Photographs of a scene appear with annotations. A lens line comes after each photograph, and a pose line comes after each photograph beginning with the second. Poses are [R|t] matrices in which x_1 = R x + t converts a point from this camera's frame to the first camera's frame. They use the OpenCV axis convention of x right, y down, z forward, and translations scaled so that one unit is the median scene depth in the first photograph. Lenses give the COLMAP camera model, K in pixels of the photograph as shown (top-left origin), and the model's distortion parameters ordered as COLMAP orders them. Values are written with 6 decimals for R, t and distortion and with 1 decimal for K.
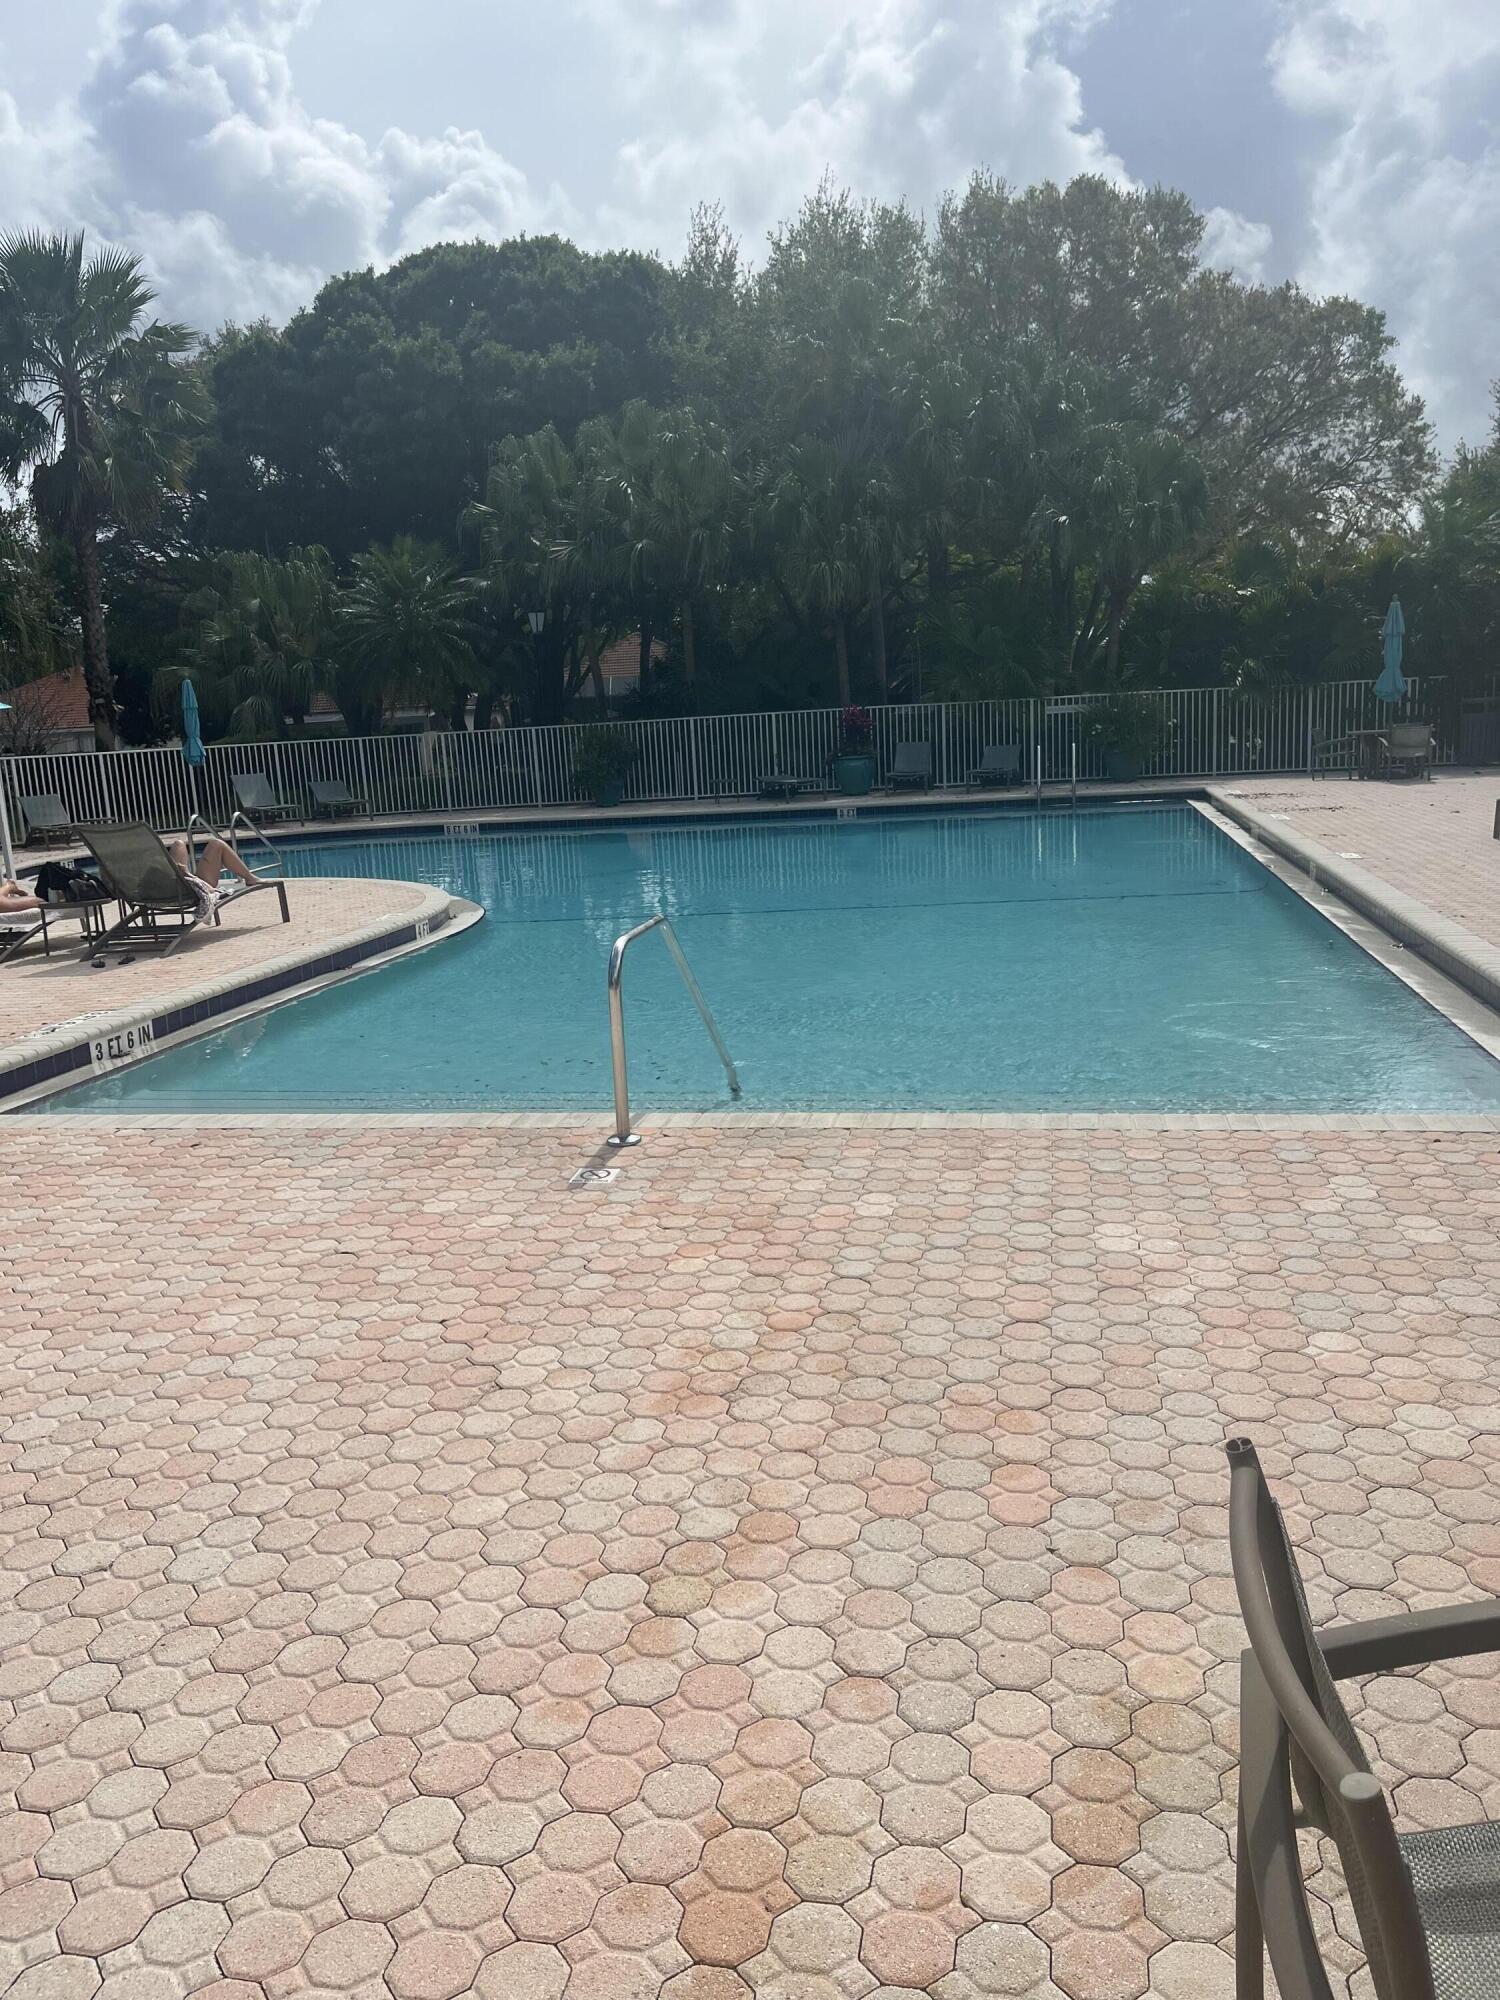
lens RADIAL K [[1519.5, 0, 750.0], [0, 1519.5, 1000.0], [0, 0, 1]] dist [0.008857, -0.040789]
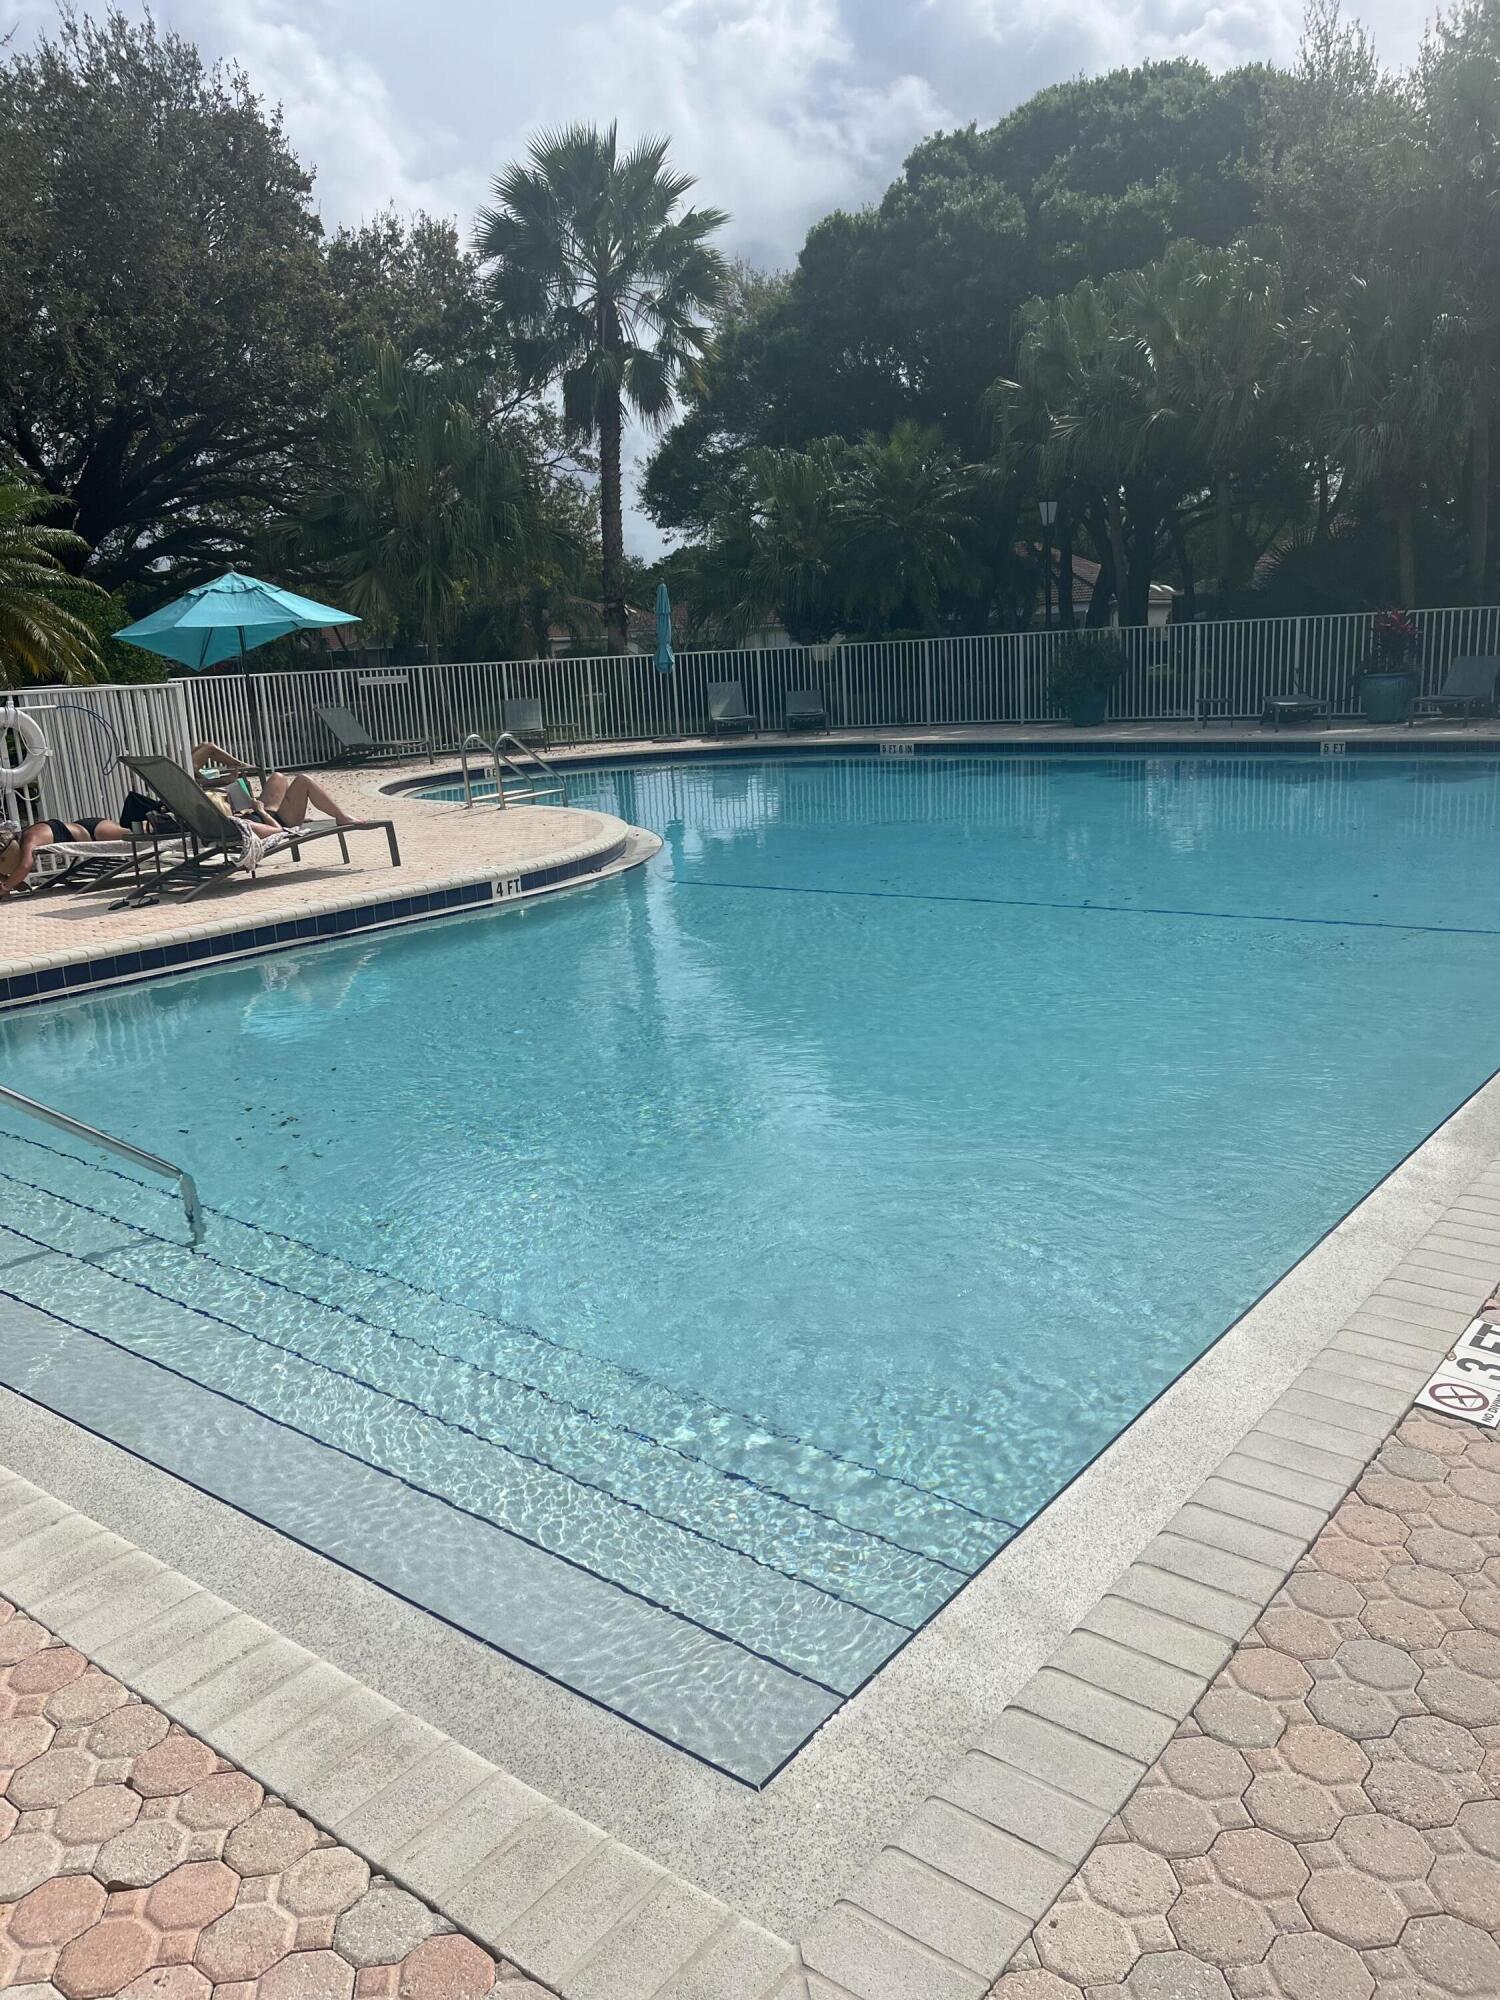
lens RADIAL K [[1519.5, 0, 750.0], [0, 1519.5, 1000.0], [0, 0, 1]] dist [0.008857, -0.040789]
pose [[0.885456, 0.112849, -0.450814, 0.138480], [-0.081939, 0.992782, 0.087577, -0.031743], [0.457443, -0.040606, 0.888311, 0.130928]]
